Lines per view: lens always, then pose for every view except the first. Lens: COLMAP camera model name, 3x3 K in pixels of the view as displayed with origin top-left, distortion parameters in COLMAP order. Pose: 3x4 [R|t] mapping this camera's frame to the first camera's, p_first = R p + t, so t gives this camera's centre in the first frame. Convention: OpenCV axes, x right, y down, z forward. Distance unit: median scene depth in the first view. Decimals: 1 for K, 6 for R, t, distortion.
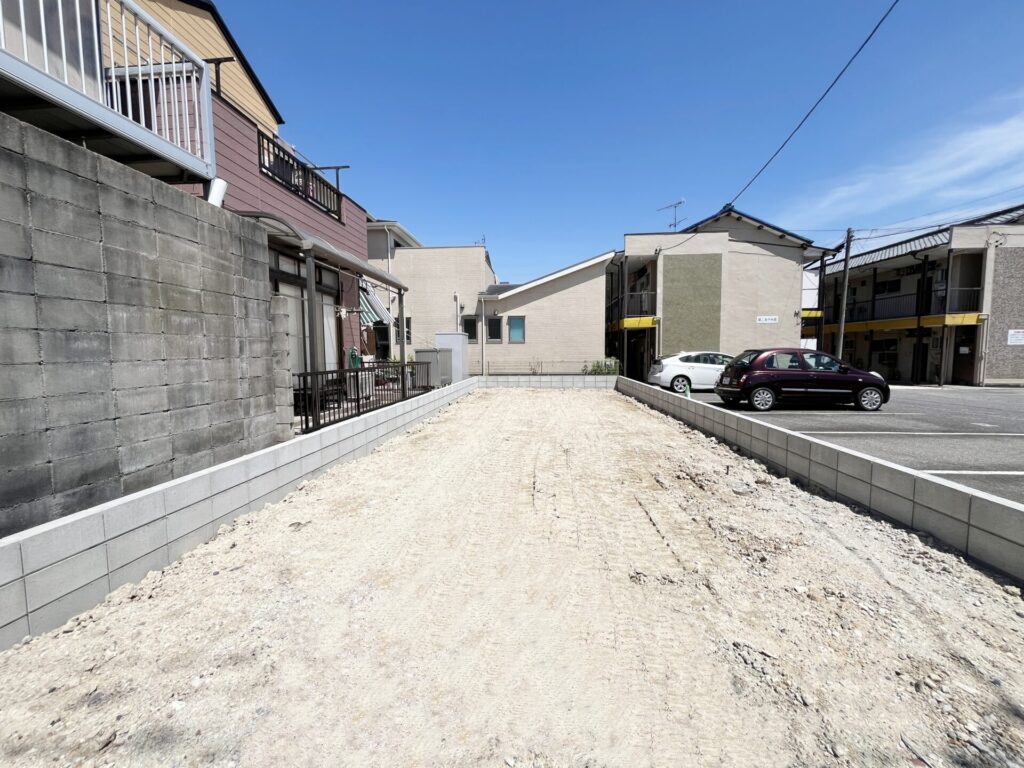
lens RADIAL K [[411.7, 0, 480.6], [0, 411.7, 398.0], [0, 0, 1]] dist [0.000605, -0.000093]
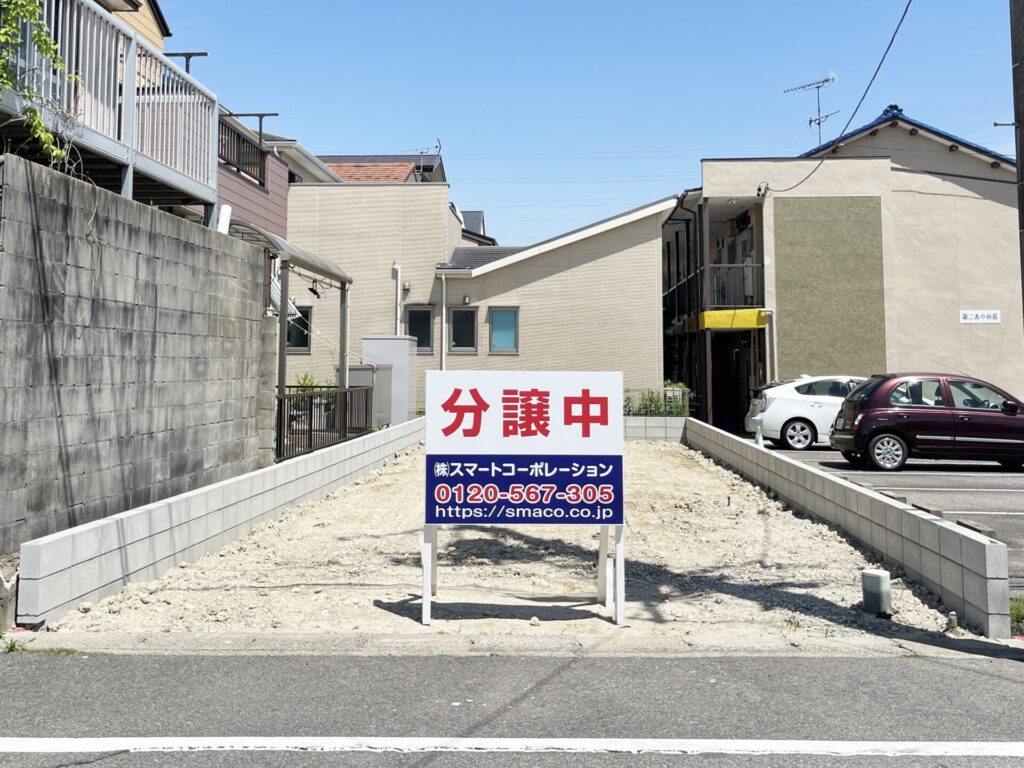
lens RADIAL K [[888.2, 0, 512.0], [0, 888.2, 384.0], [0, 0, 1]] dist [-0.001037, -0.000261]
pose [[0.994899, 0.014421, 0.099841, -0.016641], [-0.004888, 0.995458, -0.095079, 0.014490], [-0.100758, 0.094106, 0.990450, -0.146789]]
